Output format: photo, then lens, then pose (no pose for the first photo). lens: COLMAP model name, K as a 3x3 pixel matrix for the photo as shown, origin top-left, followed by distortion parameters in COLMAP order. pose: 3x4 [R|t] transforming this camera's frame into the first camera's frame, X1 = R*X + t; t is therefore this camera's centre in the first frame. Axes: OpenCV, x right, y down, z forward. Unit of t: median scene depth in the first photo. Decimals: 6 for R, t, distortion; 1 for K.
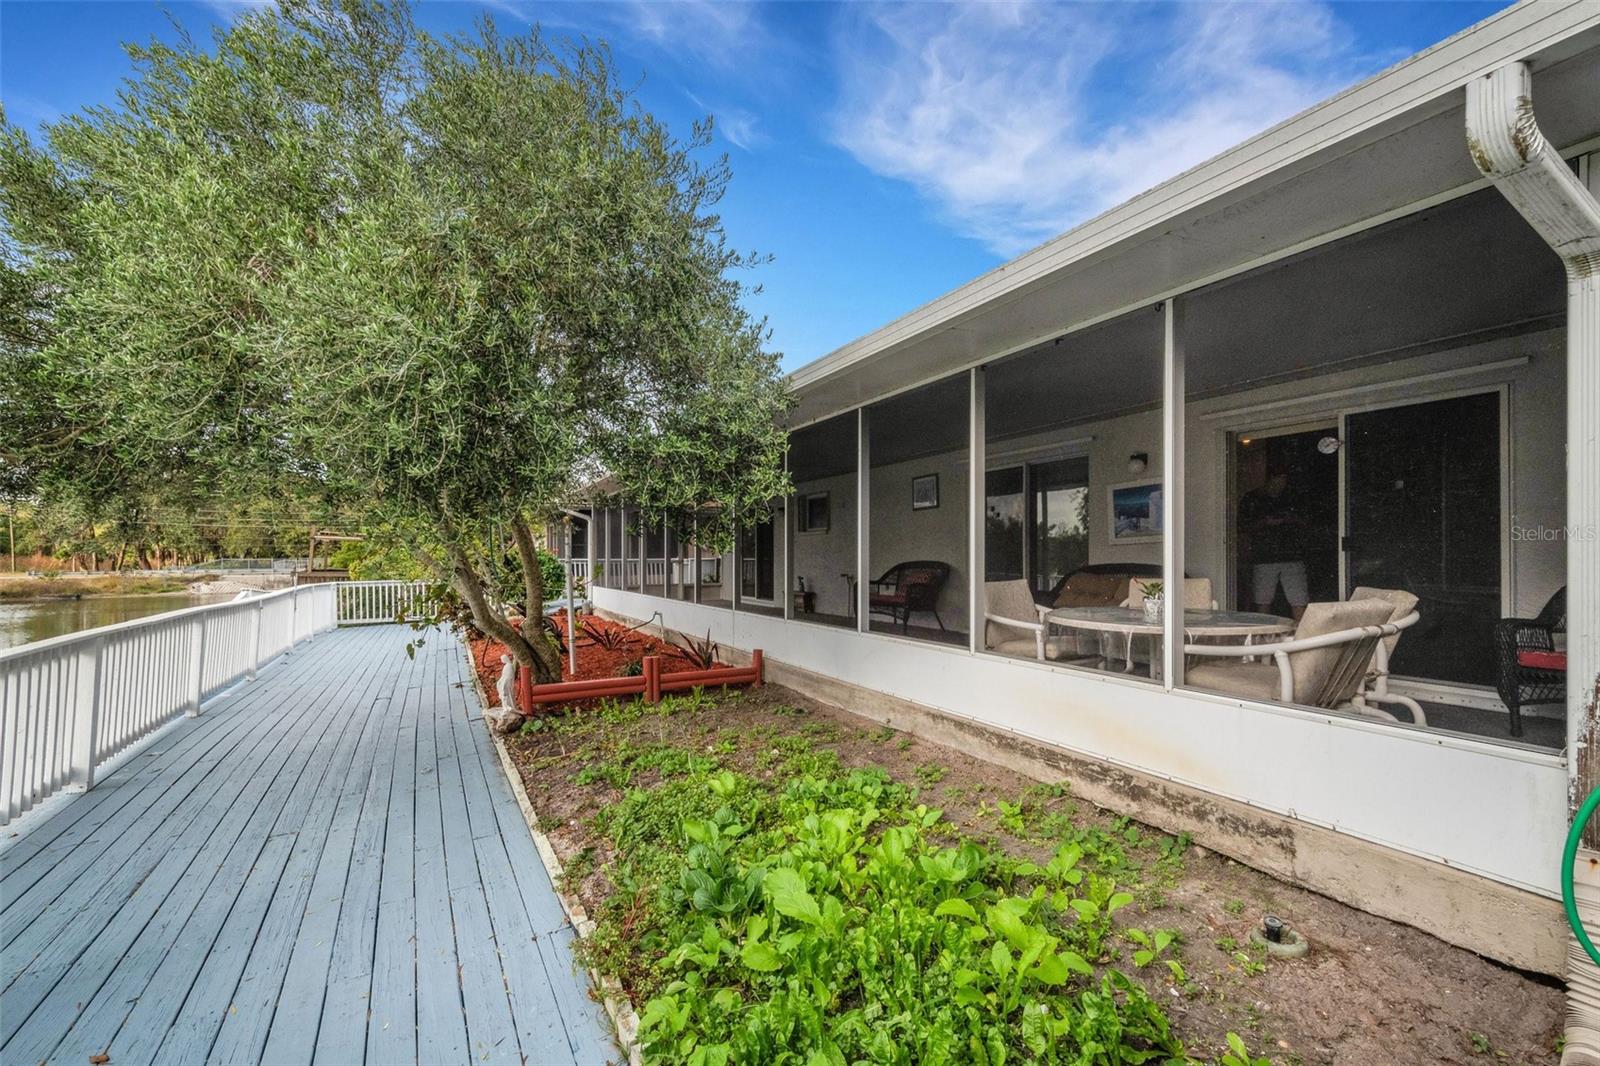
lens RADIAL K [[699.8, 0, 789.4], [0, 699.8, 558.3], [0, 0, 1]] dist [0.021708, -0.008291]
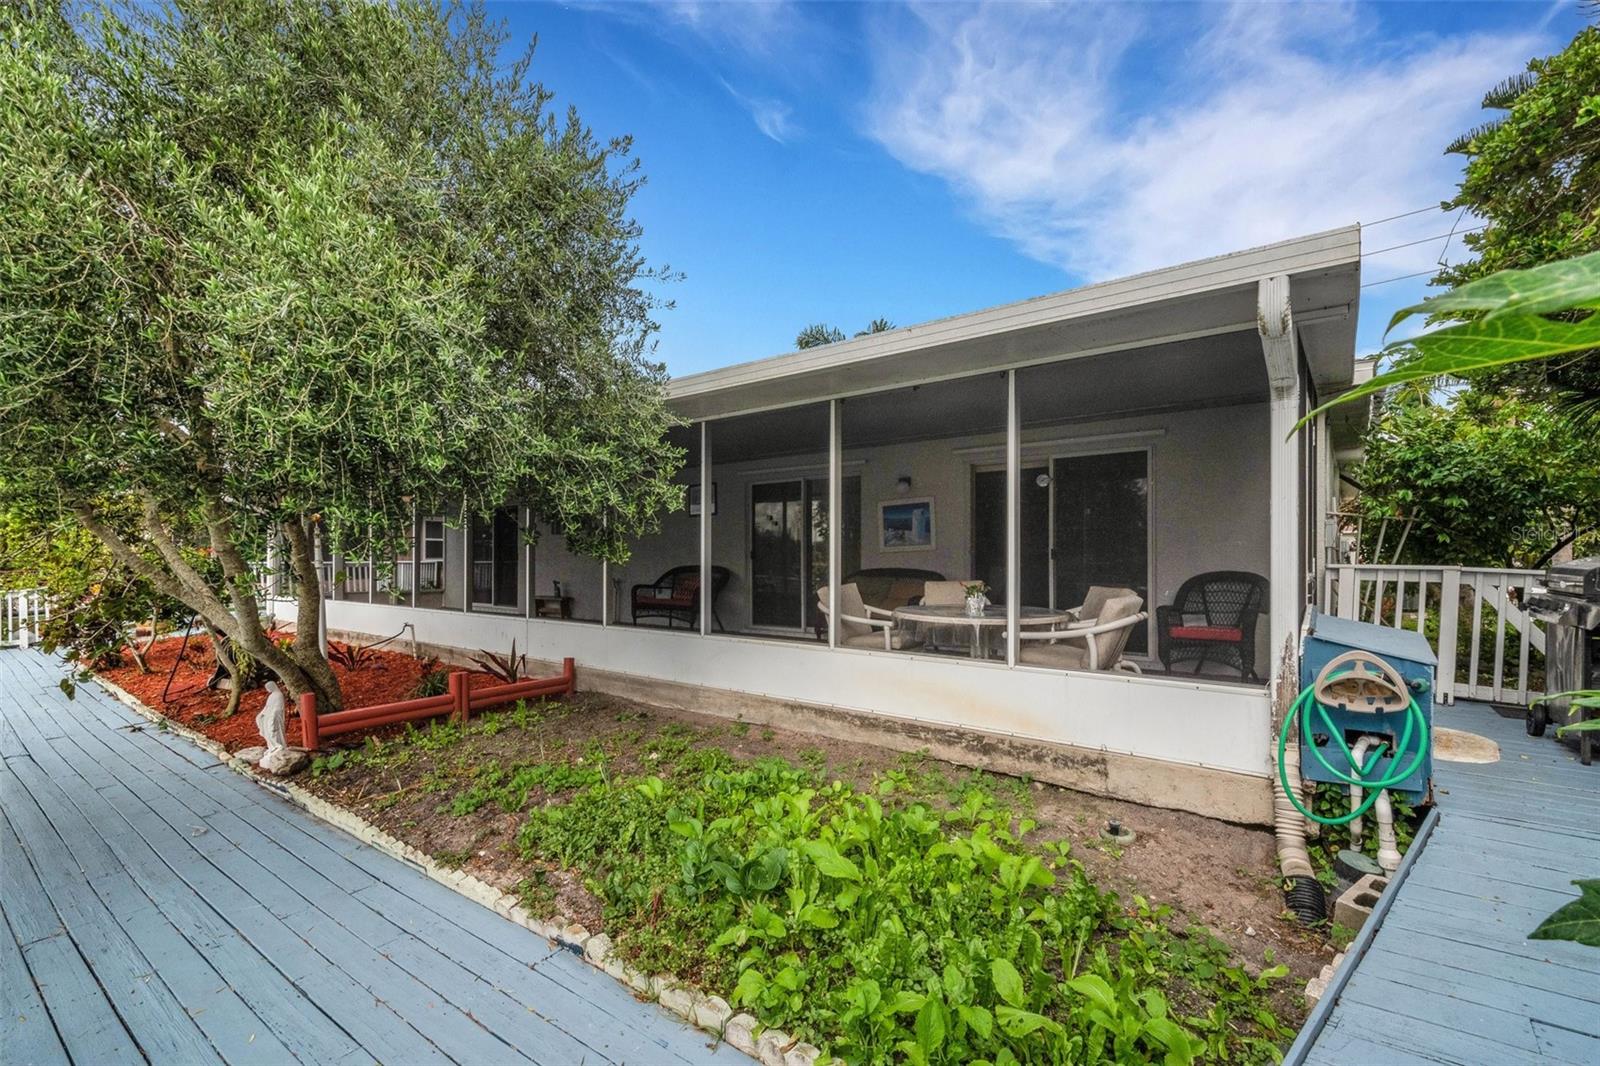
lens RADIAL K [[699.8, 0, 789.4], [0, 699.8, 558.3], [0, 0, 1]] dist [0.021708, -0.008291]
pose [[0.907719, 0.002614, 0.419570, -0.346066], [-0.001441, 0.999994, -0.003111, -0.009941], [-0.419575, 0.002220, 0.907718, -0.012311]]
